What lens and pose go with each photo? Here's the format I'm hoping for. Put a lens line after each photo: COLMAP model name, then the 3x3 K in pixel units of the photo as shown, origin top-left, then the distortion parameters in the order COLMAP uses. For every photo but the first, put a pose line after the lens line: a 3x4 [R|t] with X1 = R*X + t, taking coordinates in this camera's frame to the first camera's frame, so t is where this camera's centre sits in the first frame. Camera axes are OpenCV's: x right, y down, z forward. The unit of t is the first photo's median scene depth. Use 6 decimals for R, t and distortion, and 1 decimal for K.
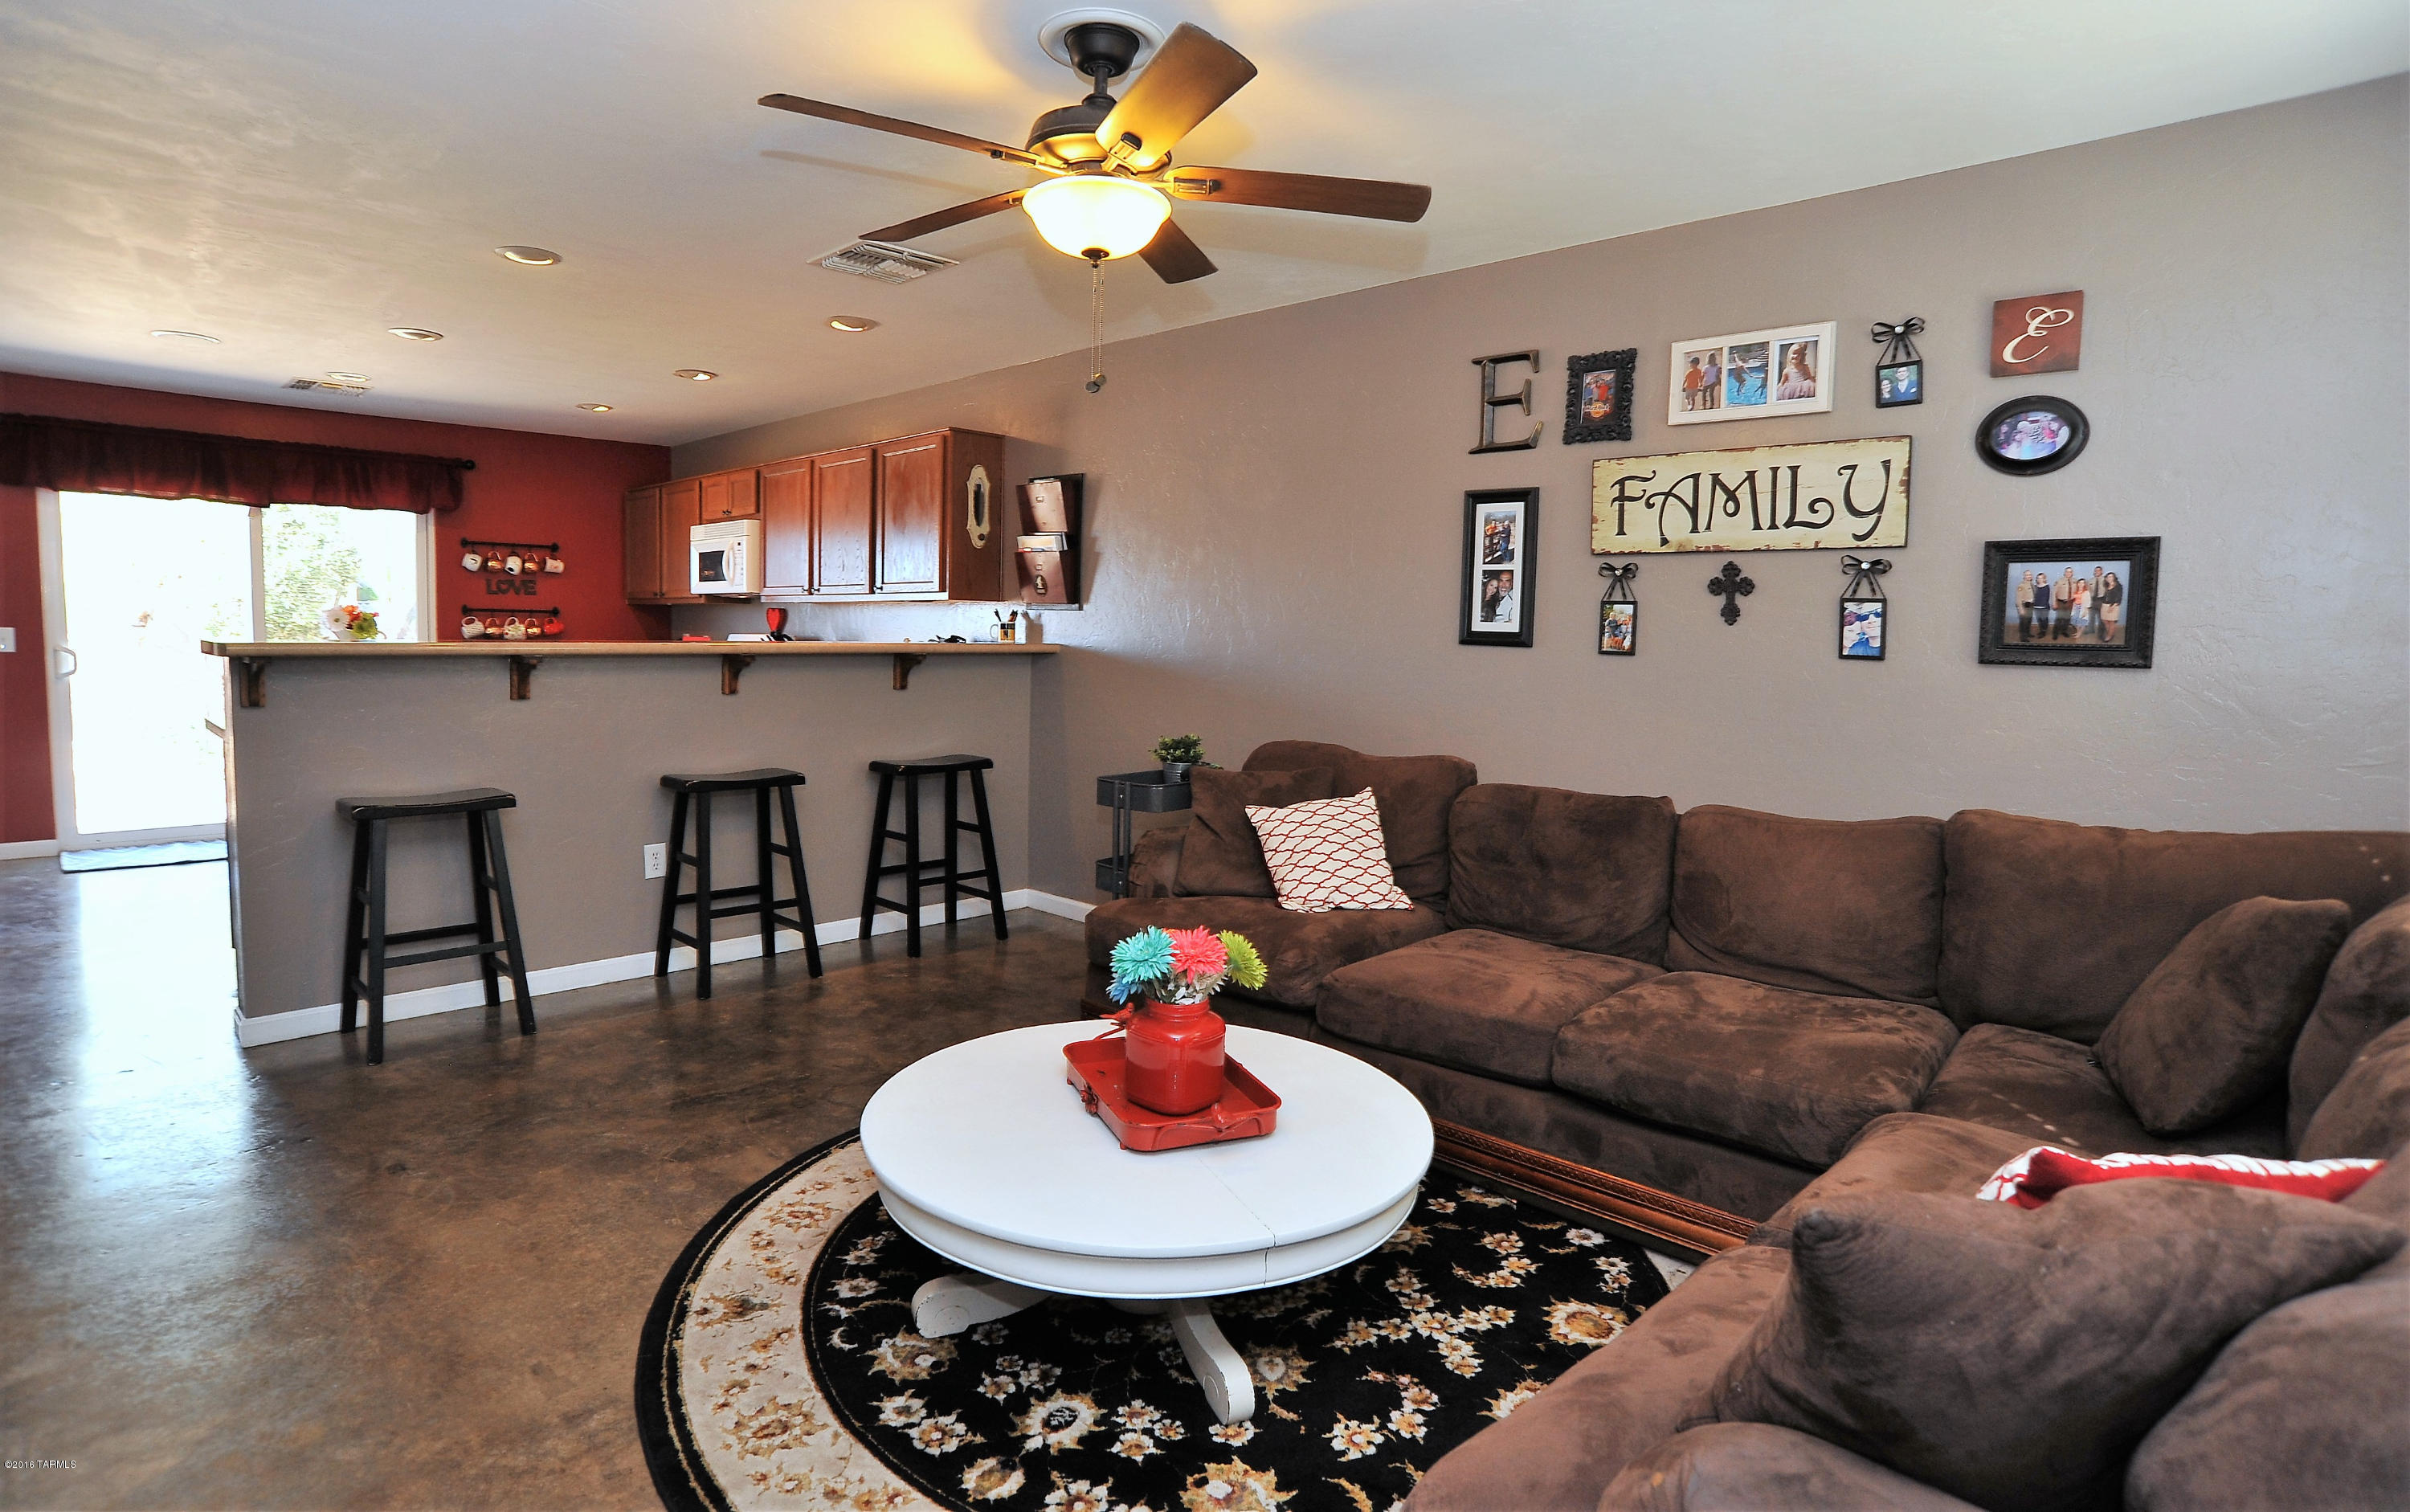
lens RADIAL K [[1268.0, 0, 1212.3], [0, 1268.0, 730.2], [0, 0, 1]] dist [-0.114747, 0.070221]
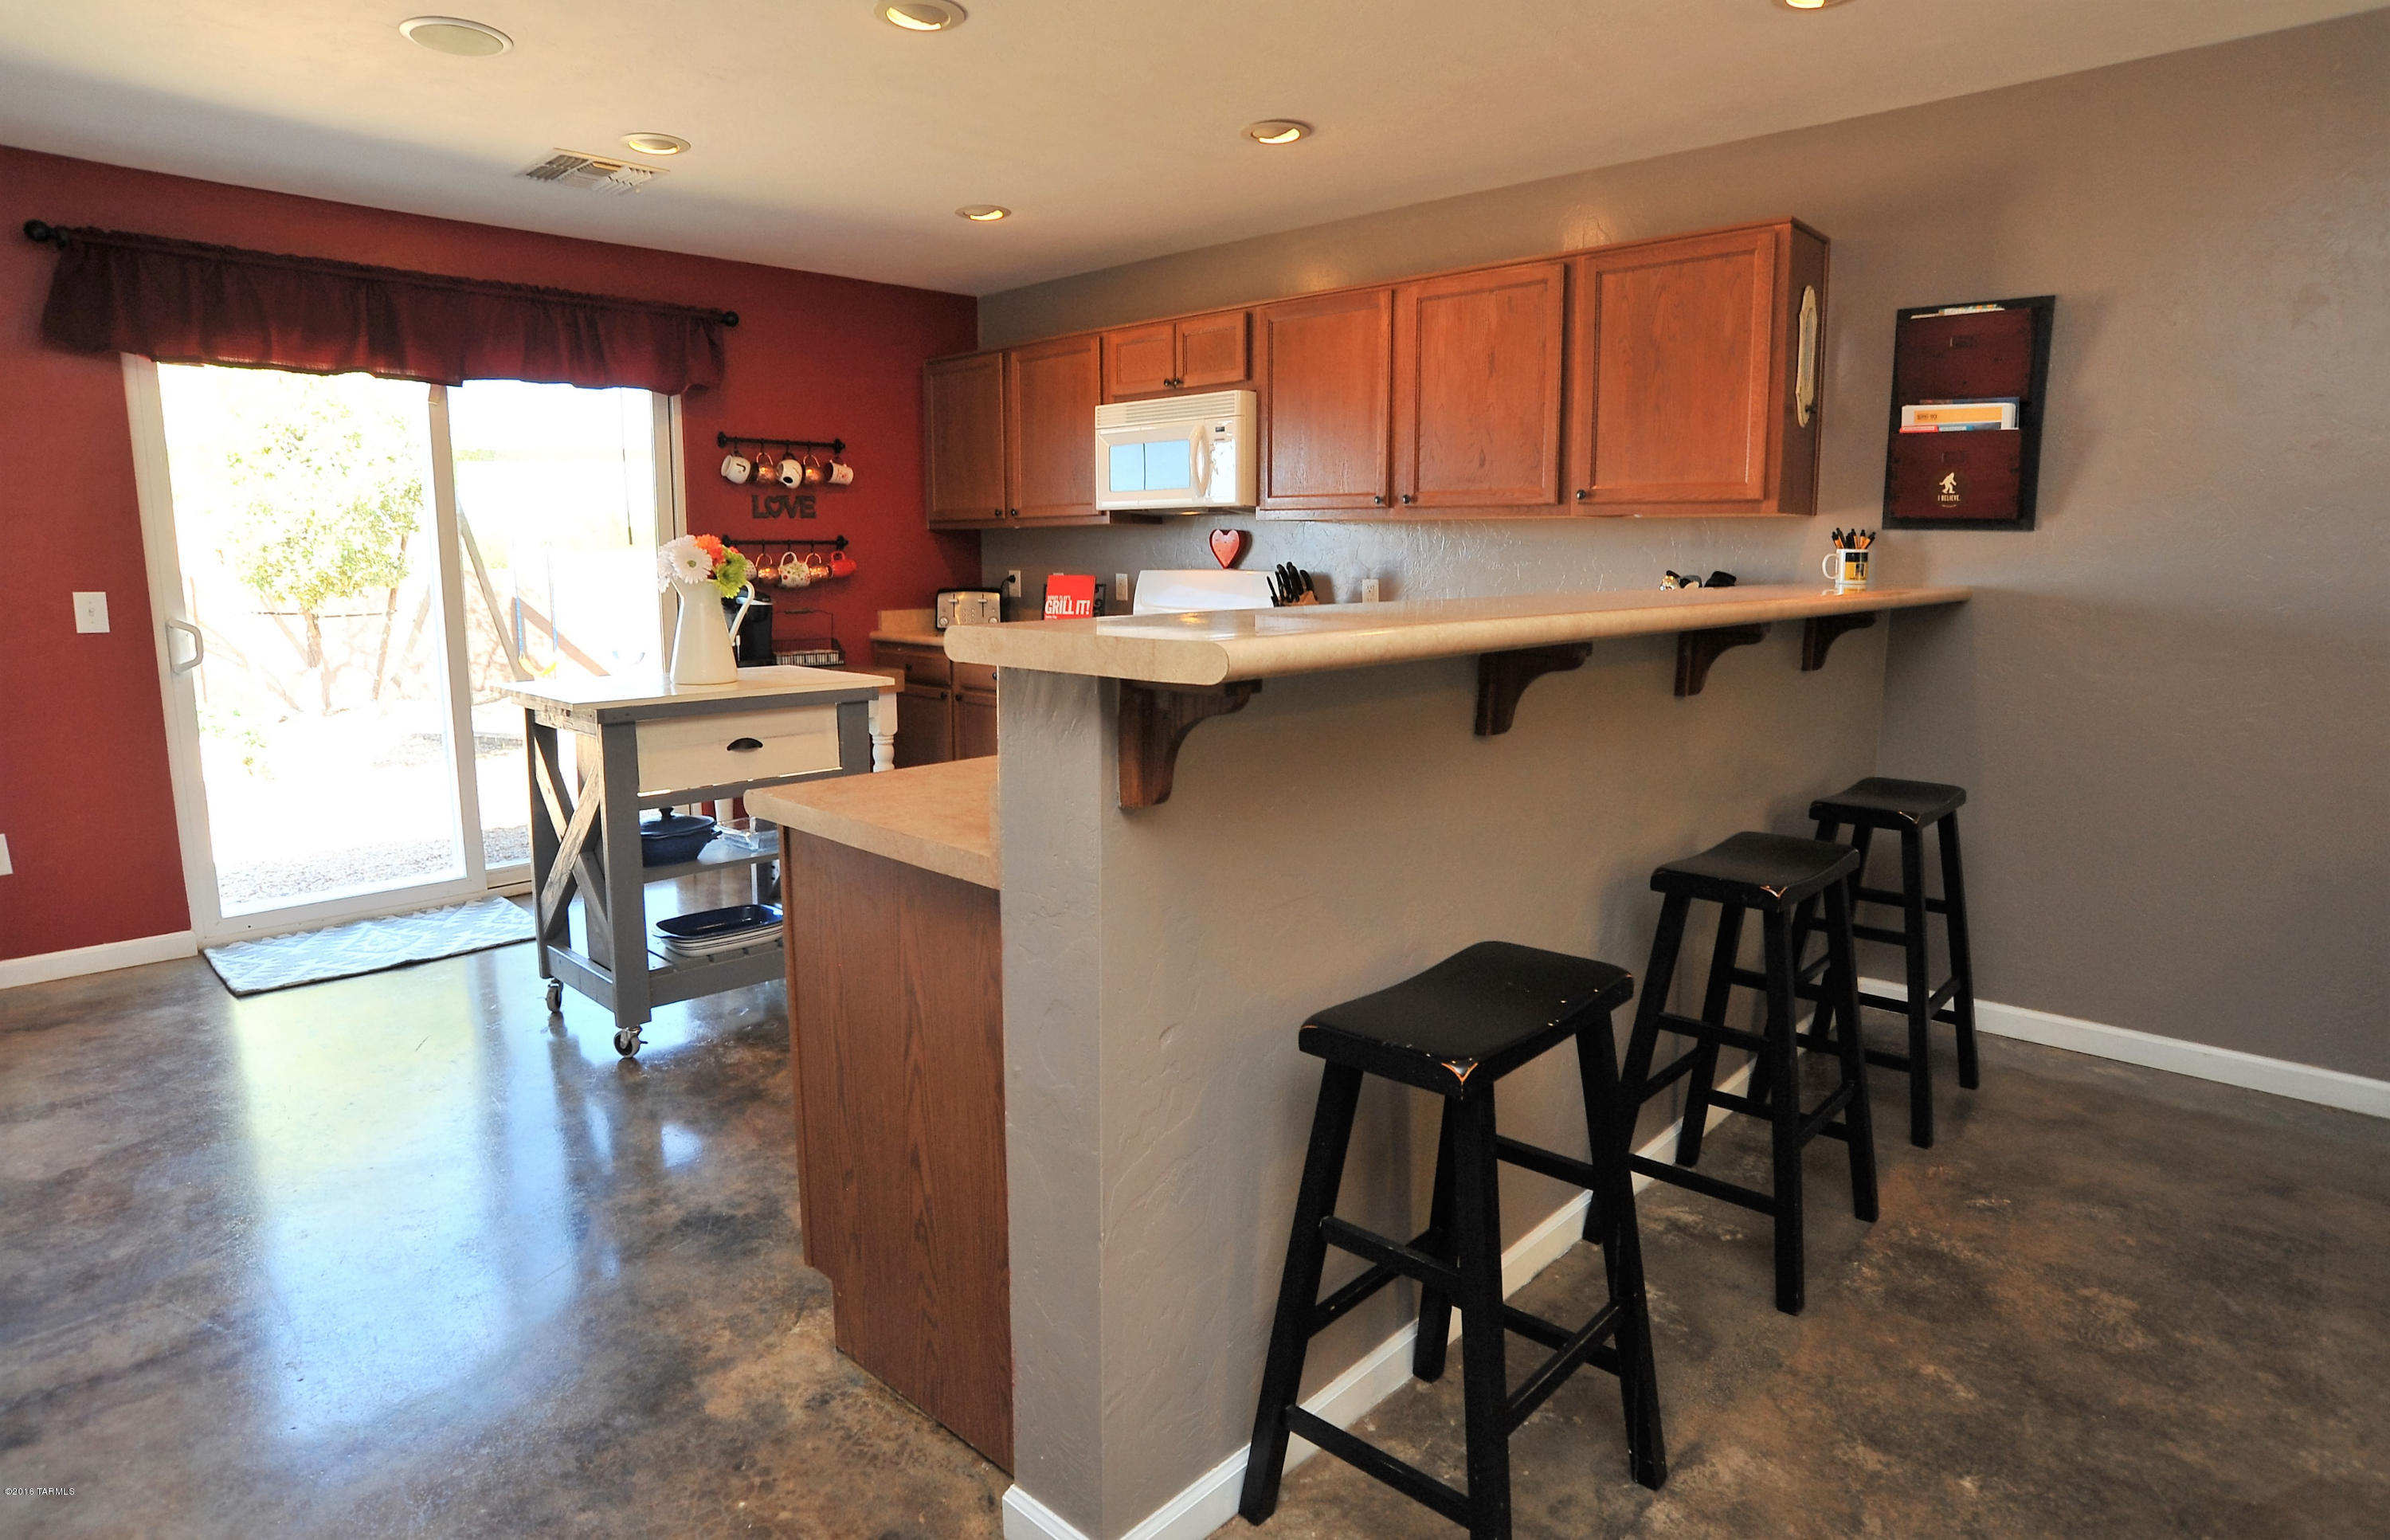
lens RADIAL K [[1311.0, 0, 1195.6], [0, 1311.0, 761.0], [0, 0, 1]] dist [-0.117163, 0.060481]
pose [[0.999422, -0.025575, 0.022409, -0.740708], [0.023699, 0.996487, 0.080326, -0.060719], [-0.024385, -0.079749, 0.996517, 0.578843]]
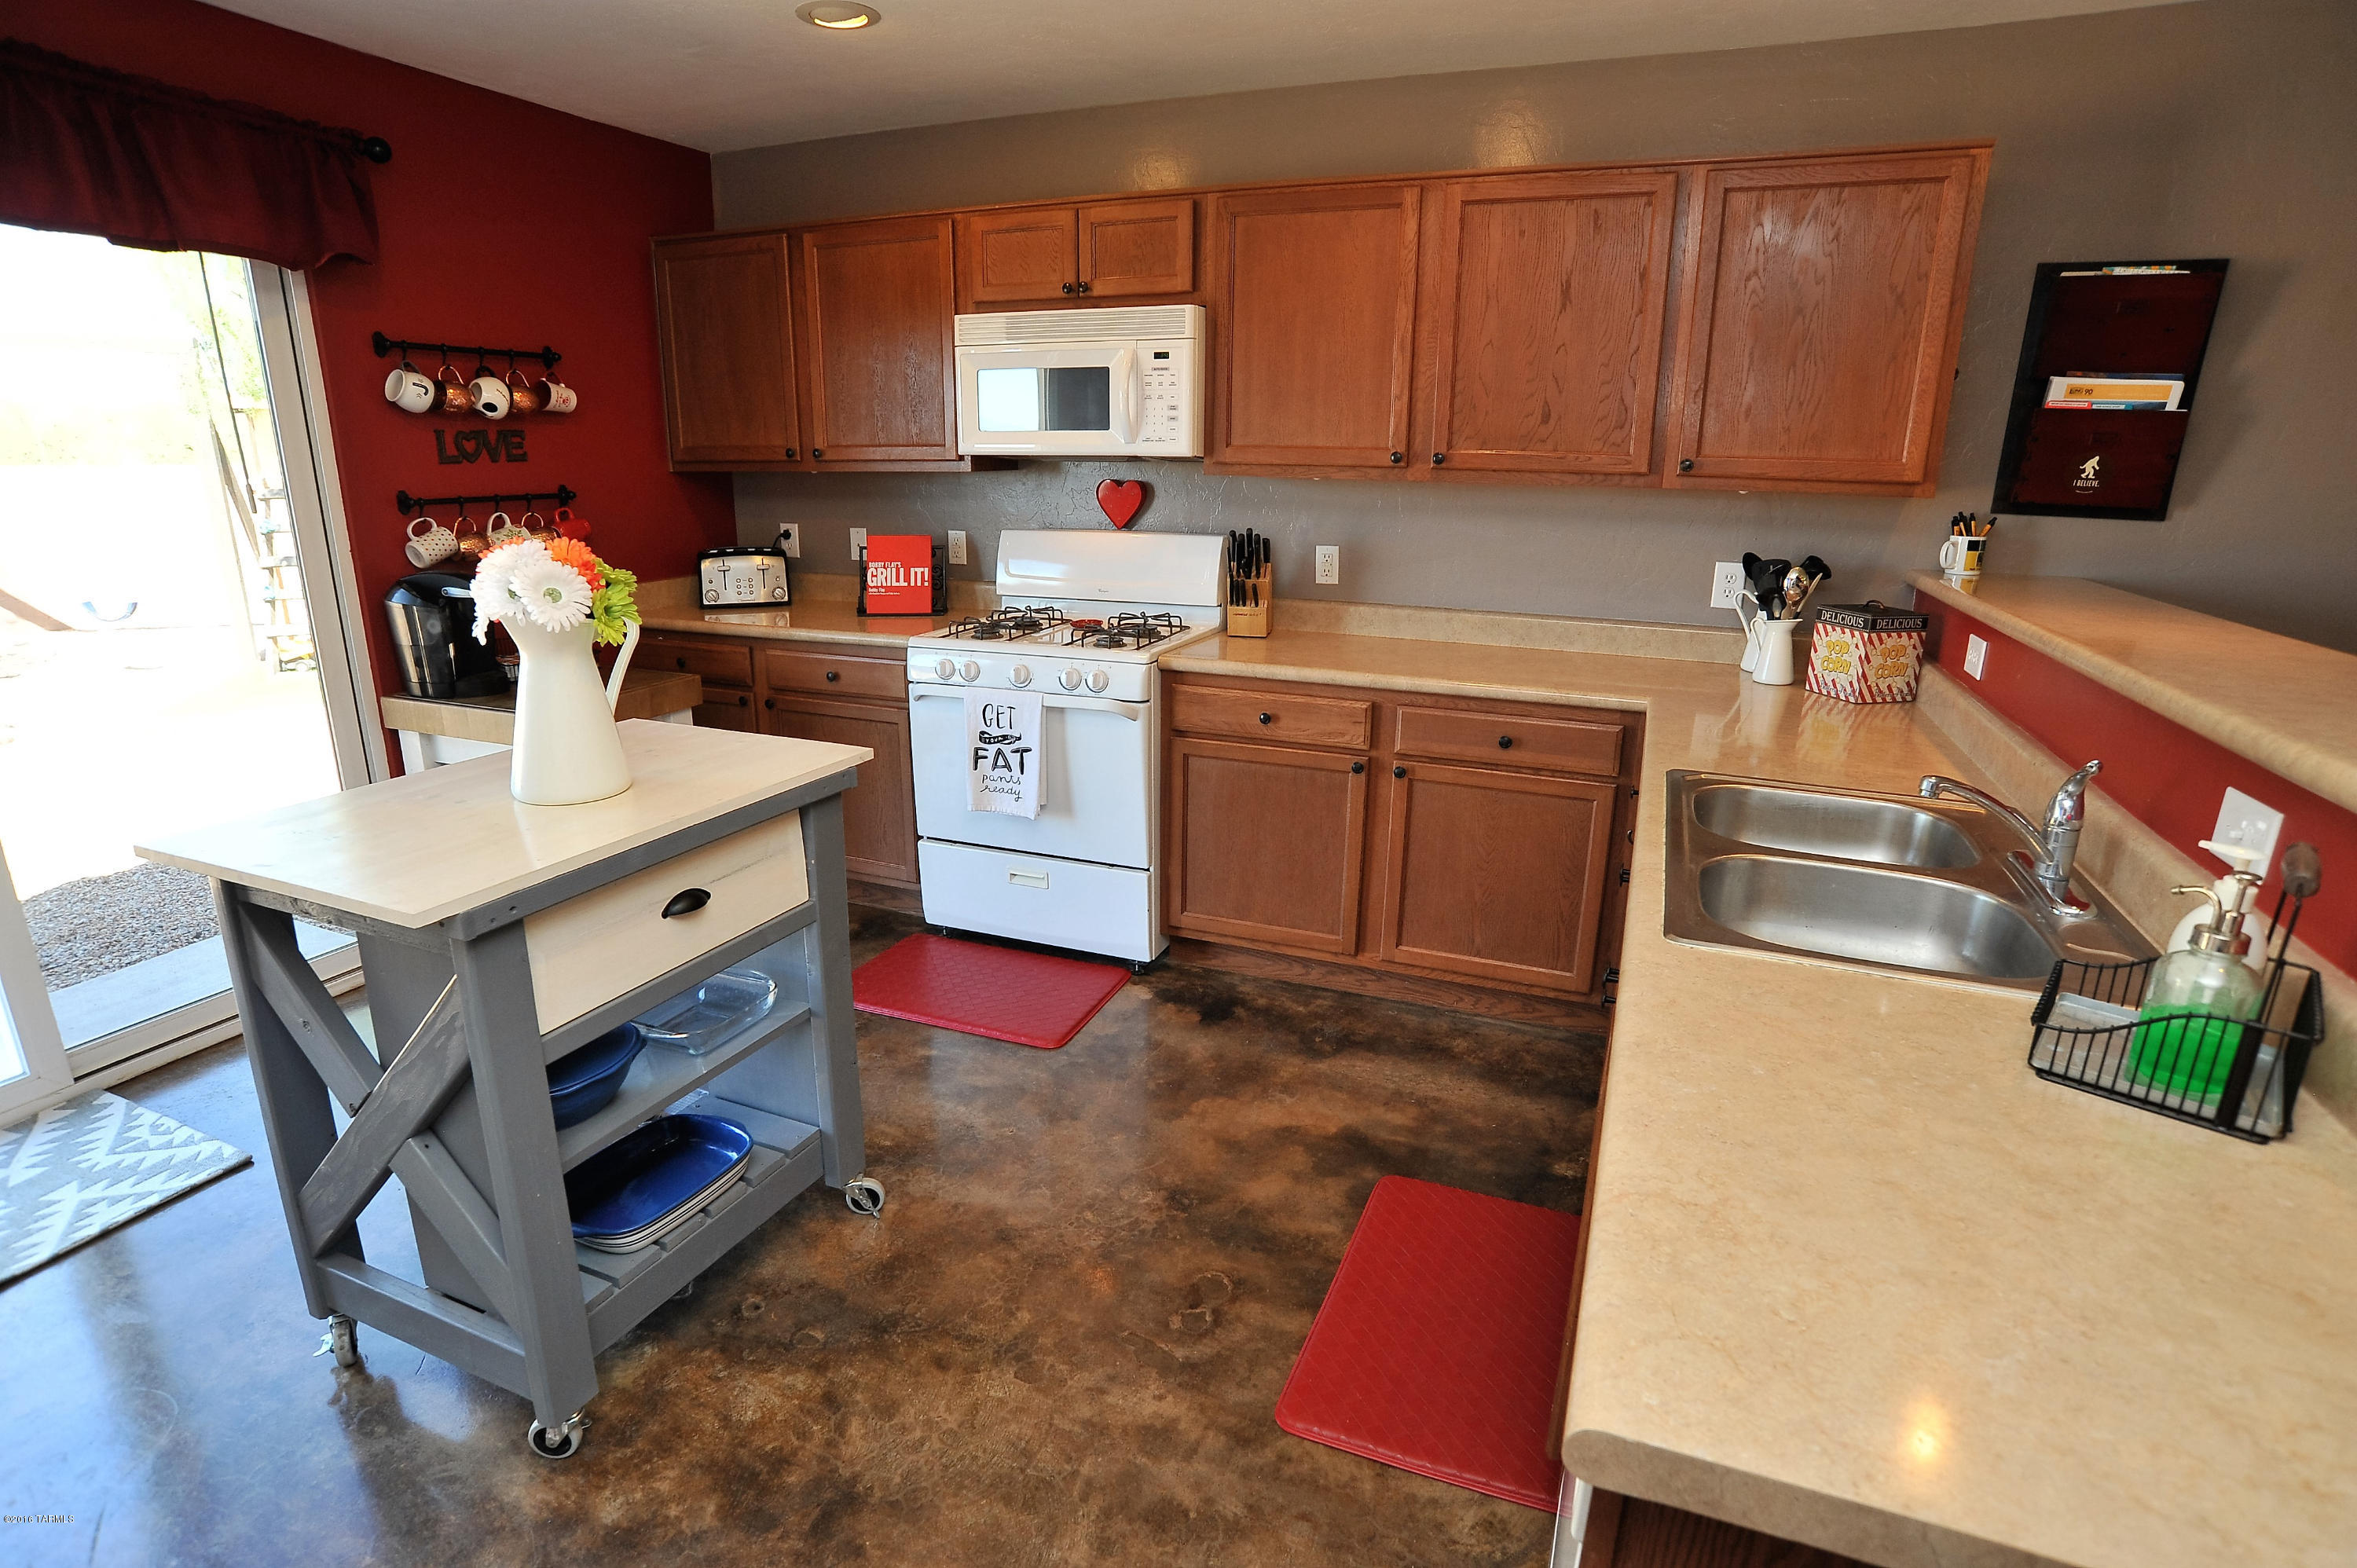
lens RADIAL K [[1192.5, 0, 1176.4], [0, 1192.5, 799.9], [0, 0, 1]] dist [-0.106986, 0.049410]
pose [[0.923428, -0.120613, 0.364325, -1.014293], [0.040014, 0.974414, 0.221168, -0.144570], [-0.381679, -0.189655, 0.904628, 0.976624]]
